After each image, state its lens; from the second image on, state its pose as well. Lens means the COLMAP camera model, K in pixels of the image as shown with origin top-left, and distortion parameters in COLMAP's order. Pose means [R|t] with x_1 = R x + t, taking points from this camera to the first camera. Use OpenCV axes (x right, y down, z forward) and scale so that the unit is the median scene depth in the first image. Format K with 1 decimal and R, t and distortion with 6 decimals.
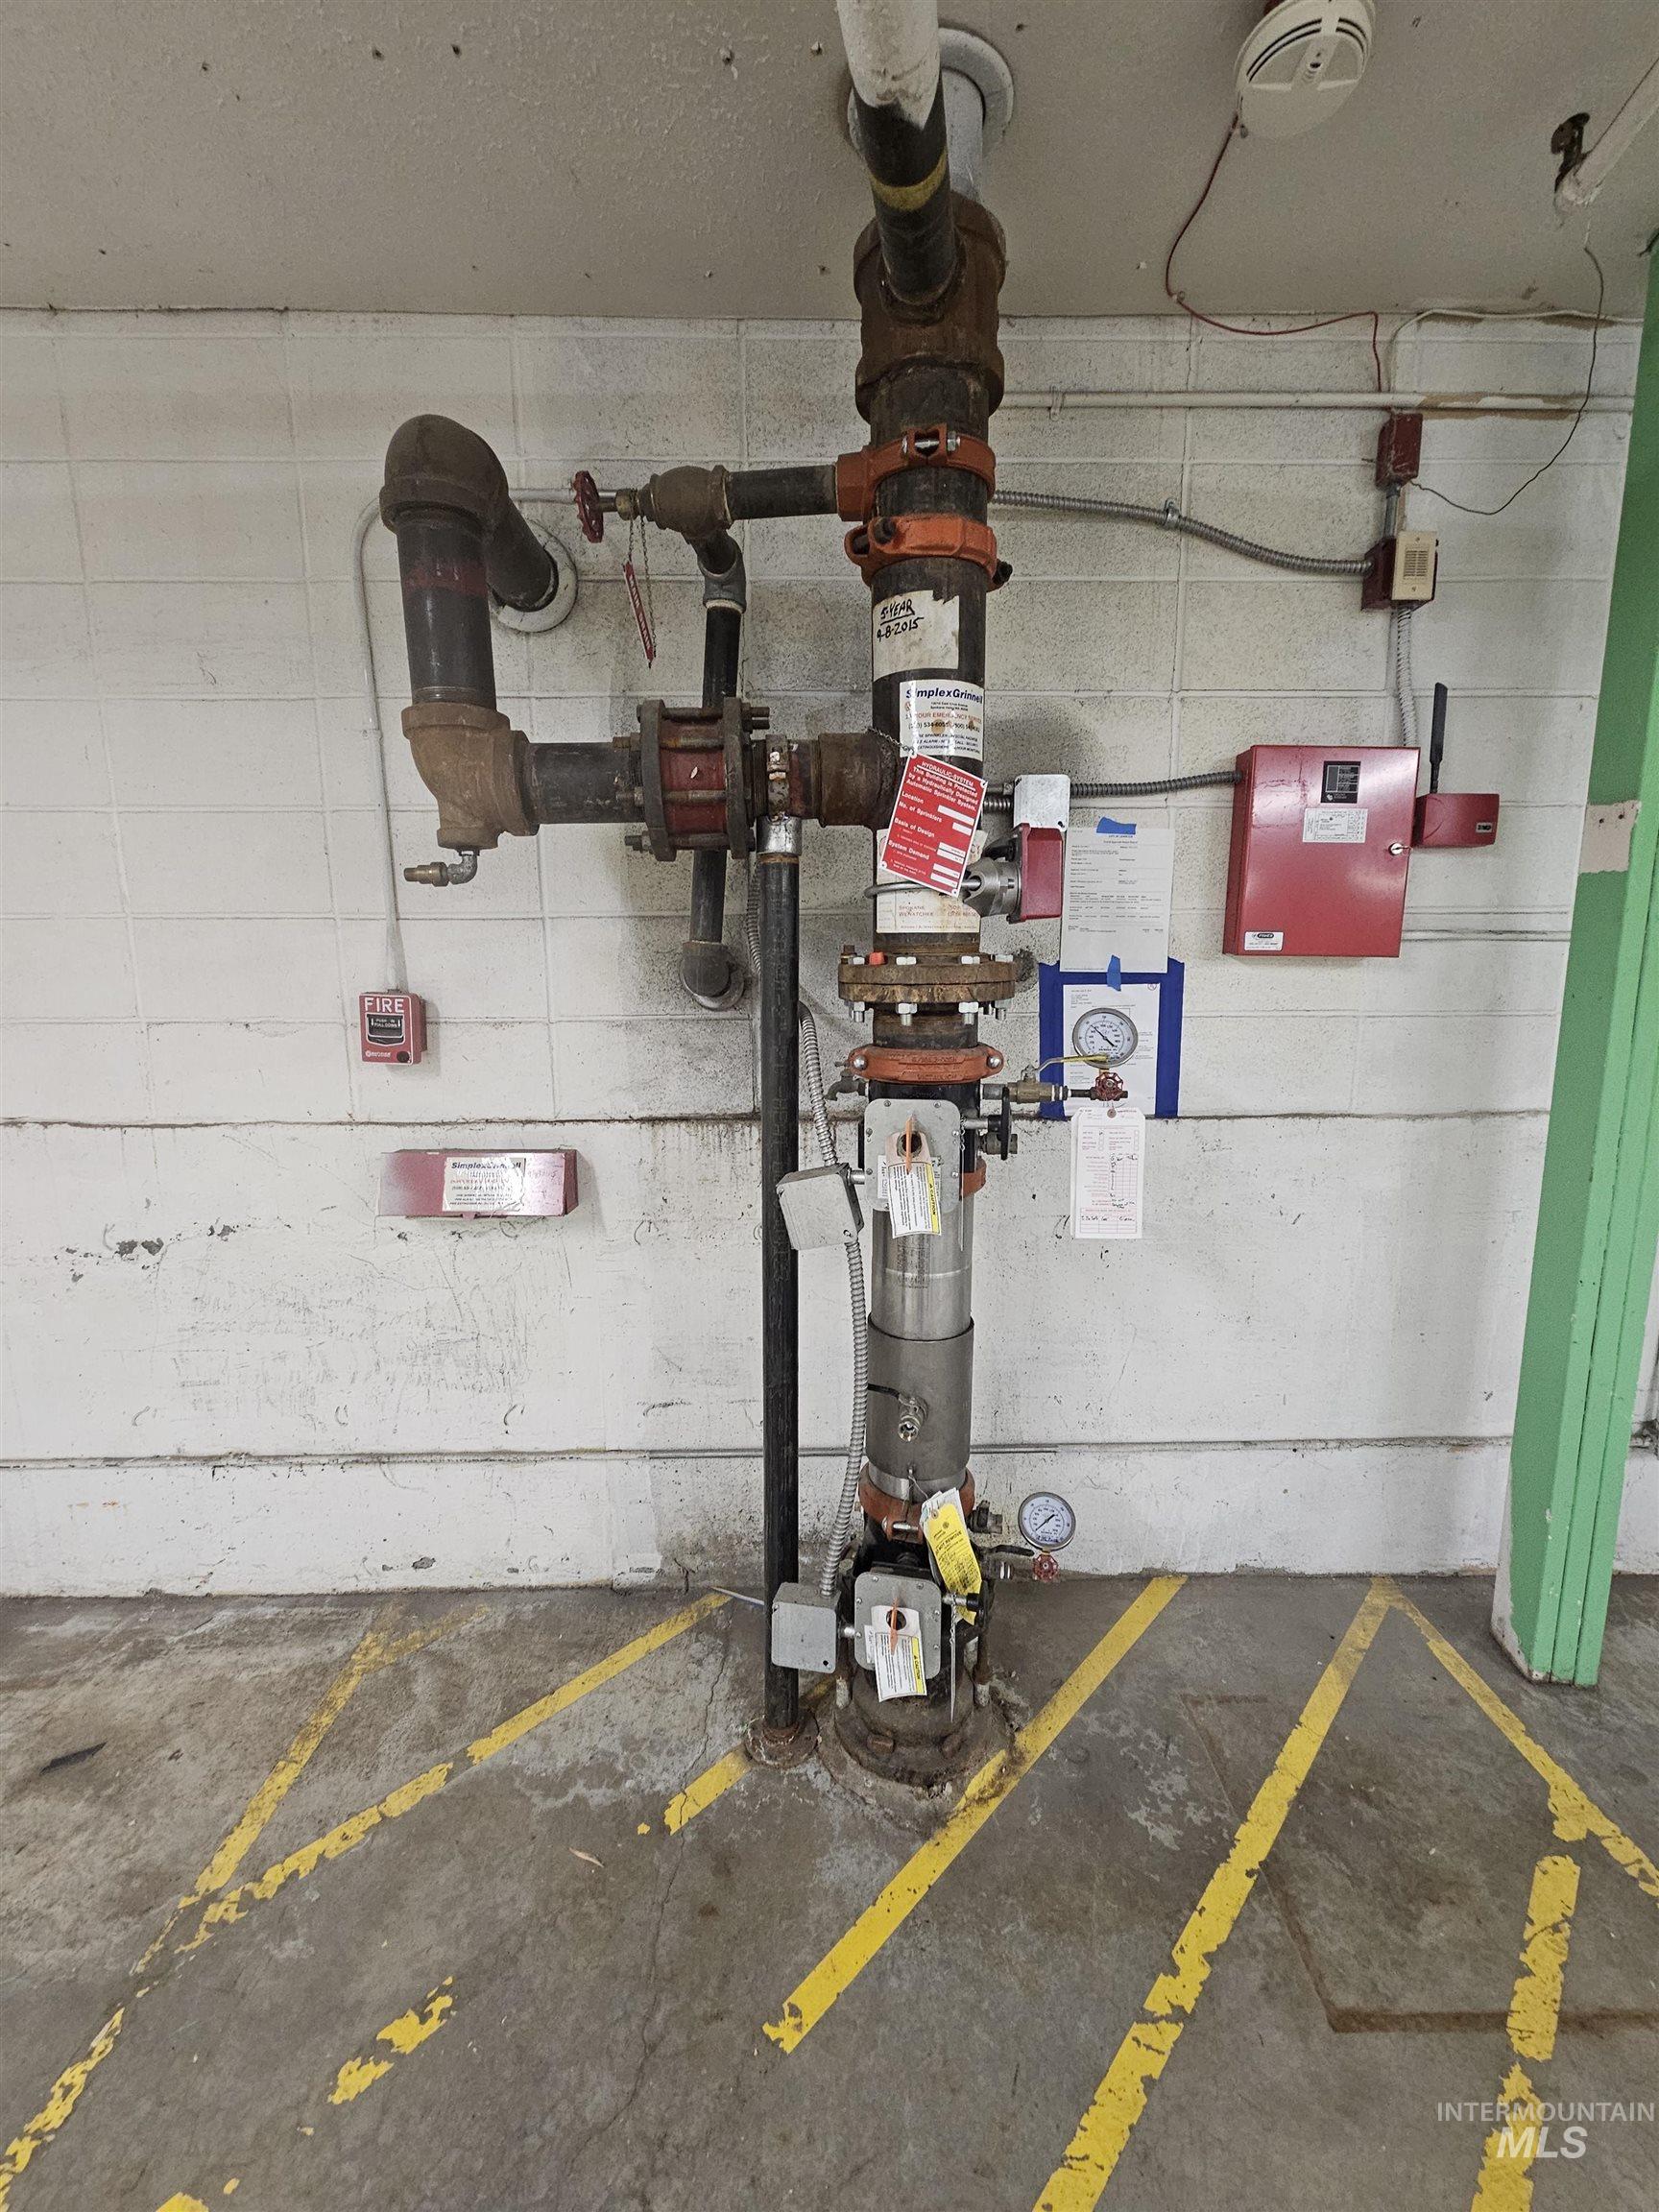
lens RADIAL K [[907.5, 0, 842.1], [0, 907.5, 1109.1], [0, 0, 1]] dist [-0.005035, 0.001714]
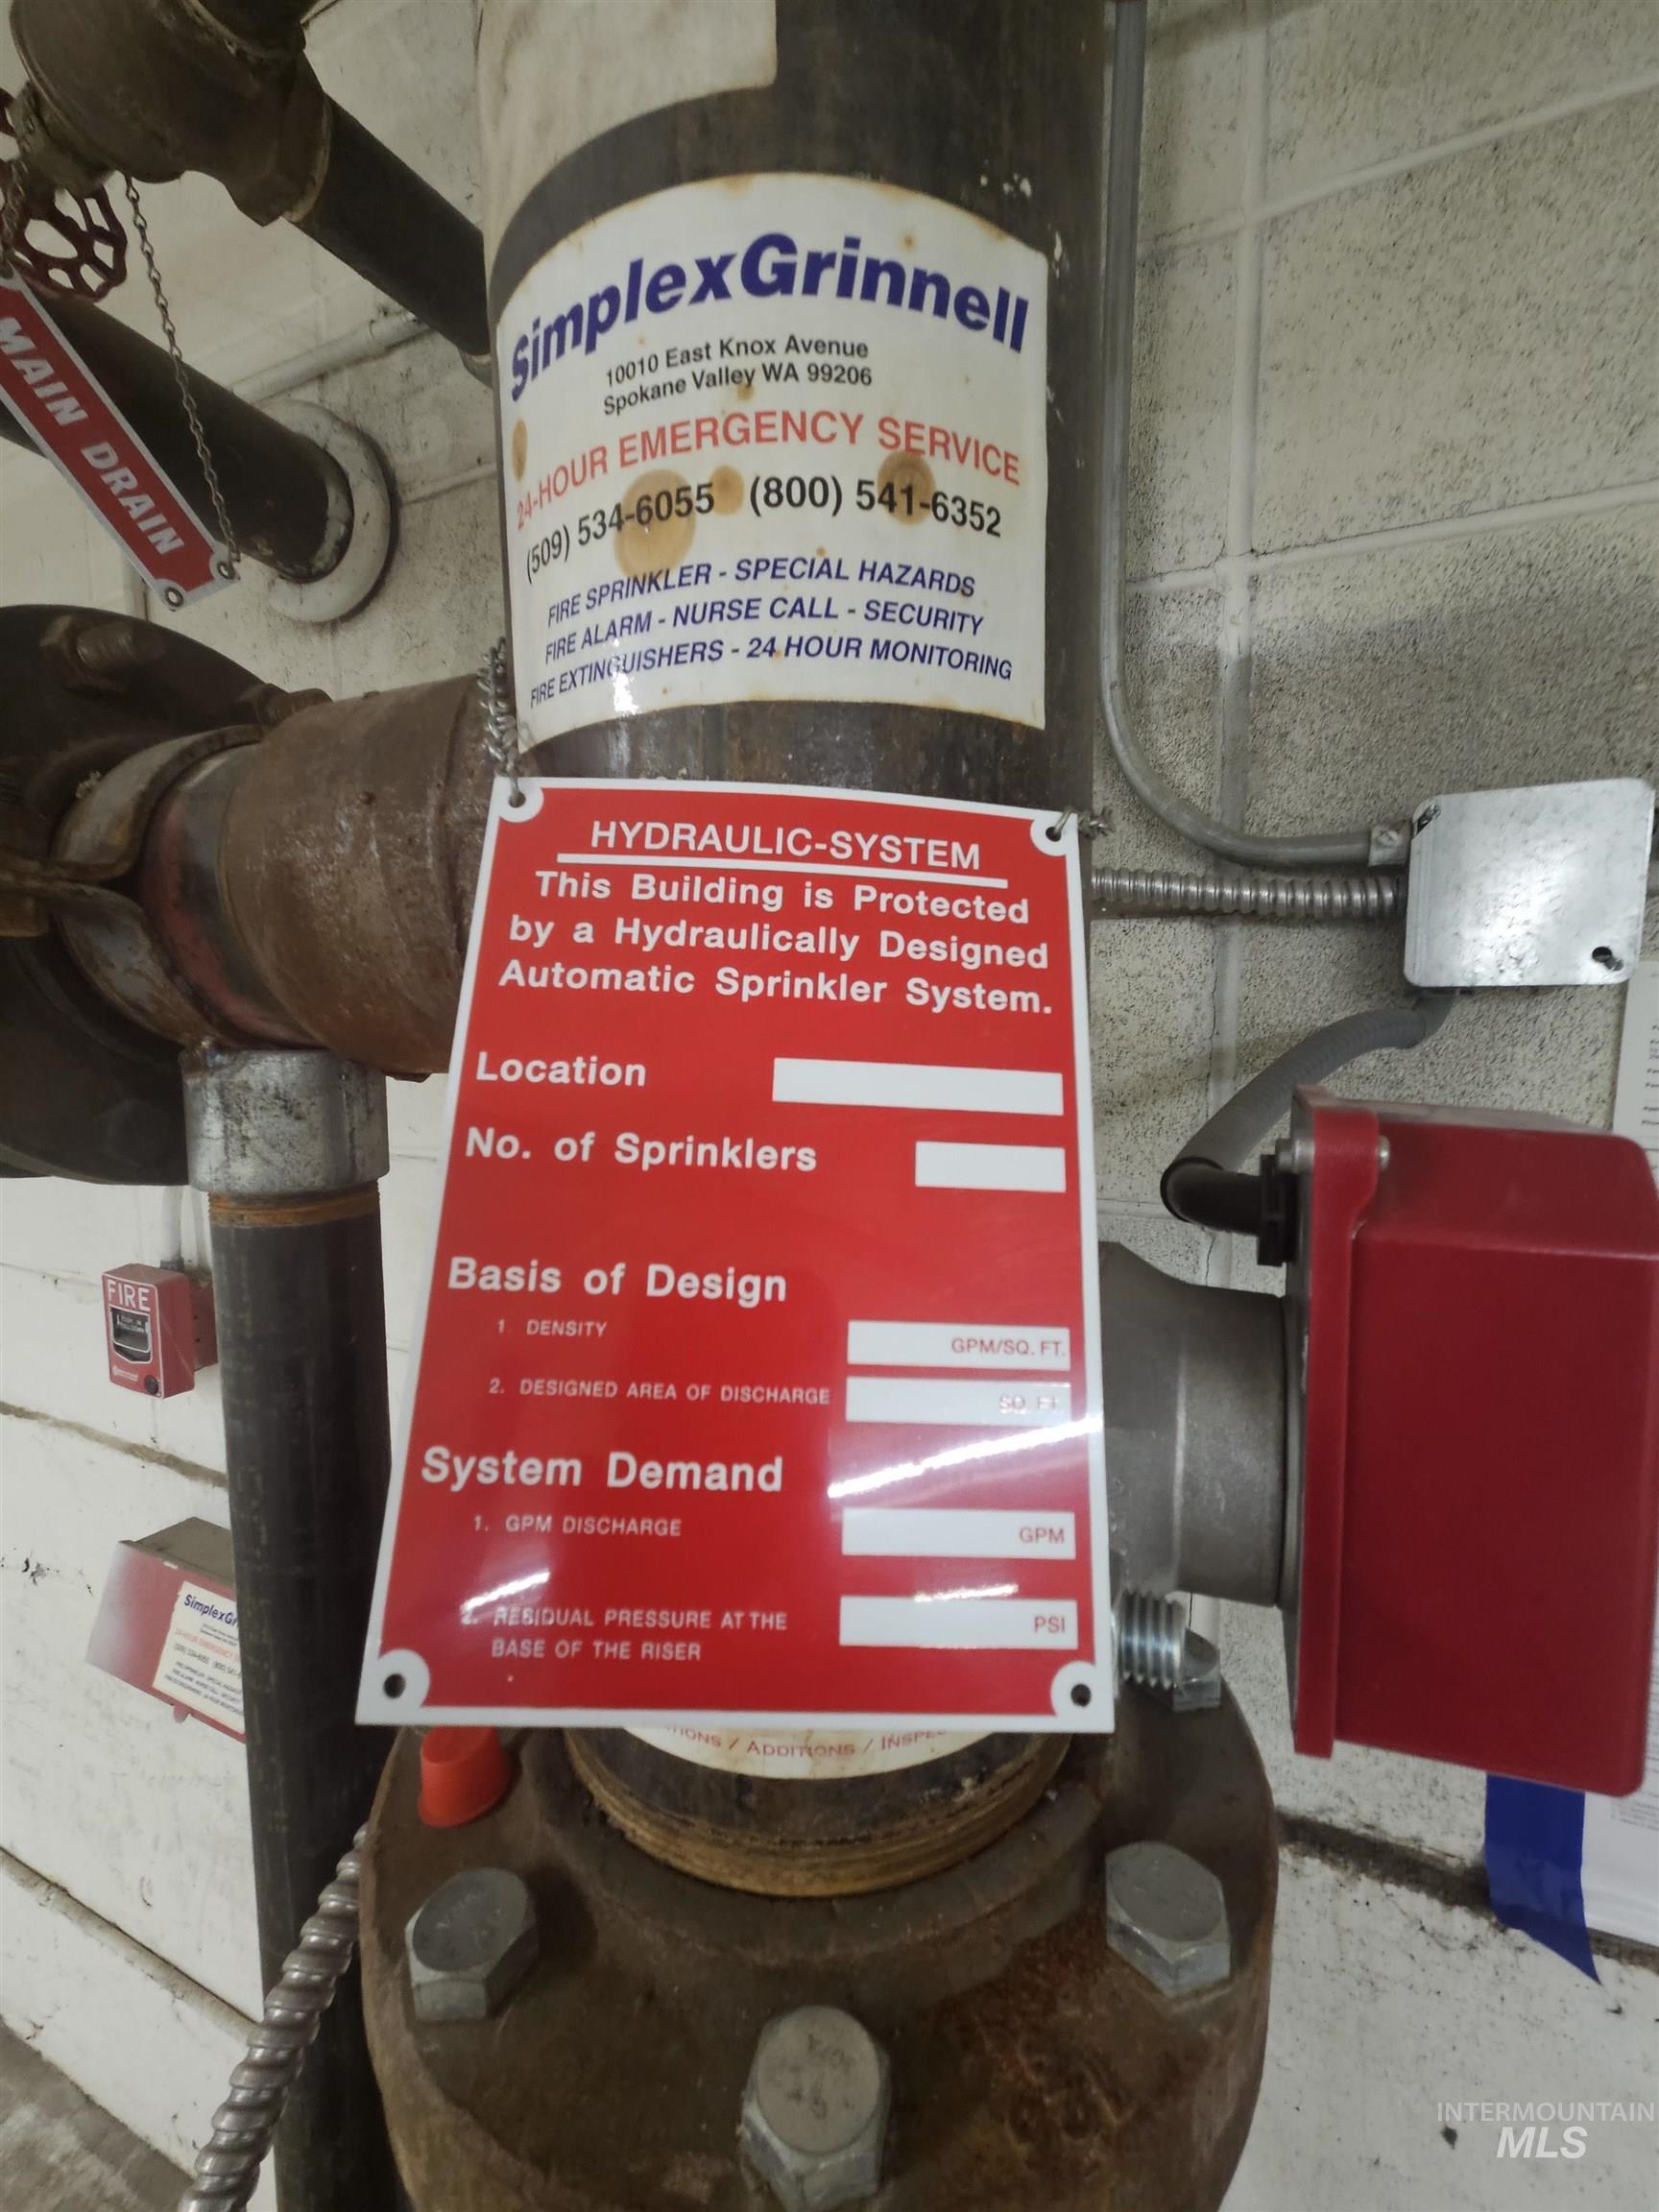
lens RADIAL K [[907.5, 0, 842.1], [0, 907.5, 1109.1], [0, 0, 1]] dist [-0.005035, 0.001714]
pose [[0.902851, 0.044485, -0.427647, 0.155924], [-0.072832, 0.996083, -0.050148, -0.243932], [0.423741, 0.076422, 0.902554, 0.676906]]
